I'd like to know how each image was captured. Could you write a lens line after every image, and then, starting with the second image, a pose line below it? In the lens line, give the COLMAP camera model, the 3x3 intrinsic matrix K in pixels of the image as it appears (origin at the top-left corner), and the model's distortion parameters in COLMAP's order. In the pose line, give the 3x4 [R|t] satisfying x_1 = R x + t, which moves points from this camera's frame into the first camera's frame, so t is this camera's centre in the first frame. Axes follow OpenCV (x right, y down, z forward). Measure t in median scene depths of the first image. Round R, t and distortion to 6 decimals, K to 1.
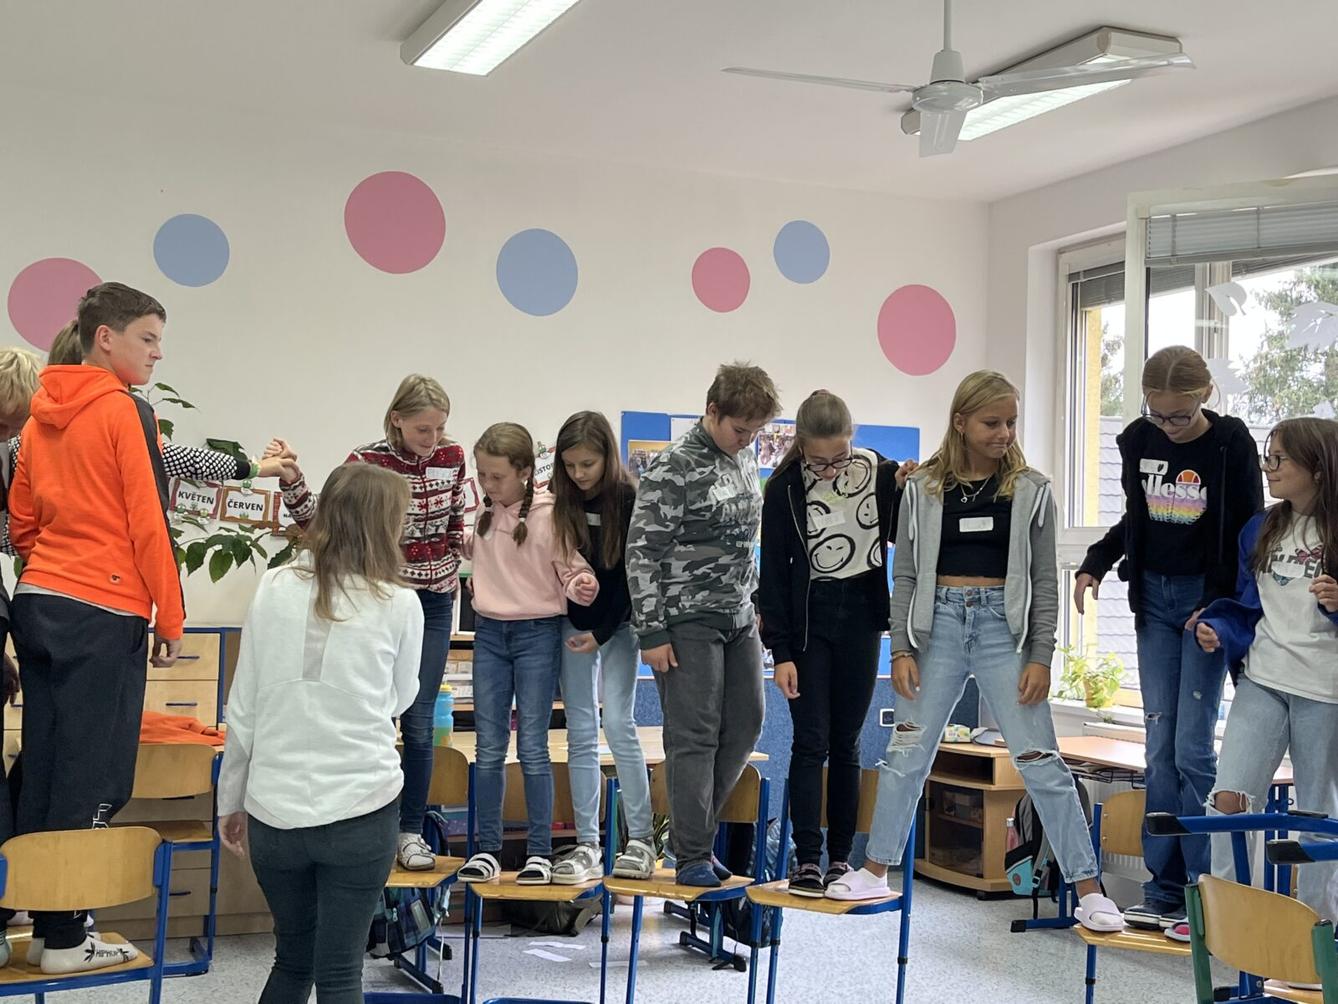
lens RADIAL K [[1766.7, 0, 671.4], [0, 1766.7, 505.4], [0, 0, 1]] dist [0.130806, 0.000000]
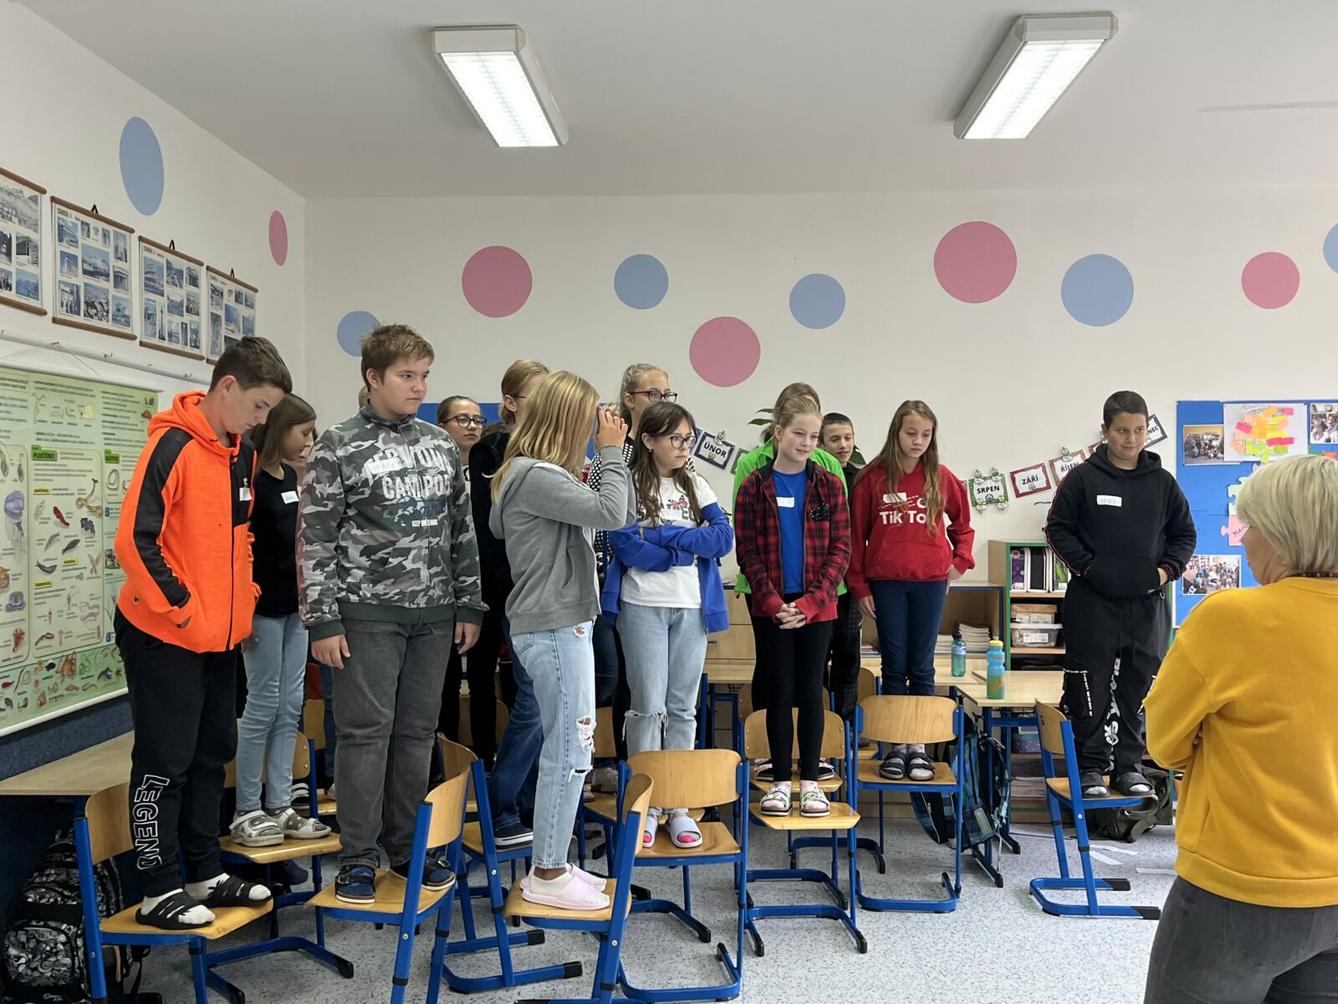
lens RADIAL K [[1284.7, 0, 668.8], [0, 1284.7, 496.3], [0, 0, 1]] dist [0.002906, 0.000000]
pose [[0.882954, -0.033121, -0.468290, 0.287310], [0.034690, 0.999384, -0.005277, 0.010523], [0.468176, -0.011586, 0.883559, 0.325249]]
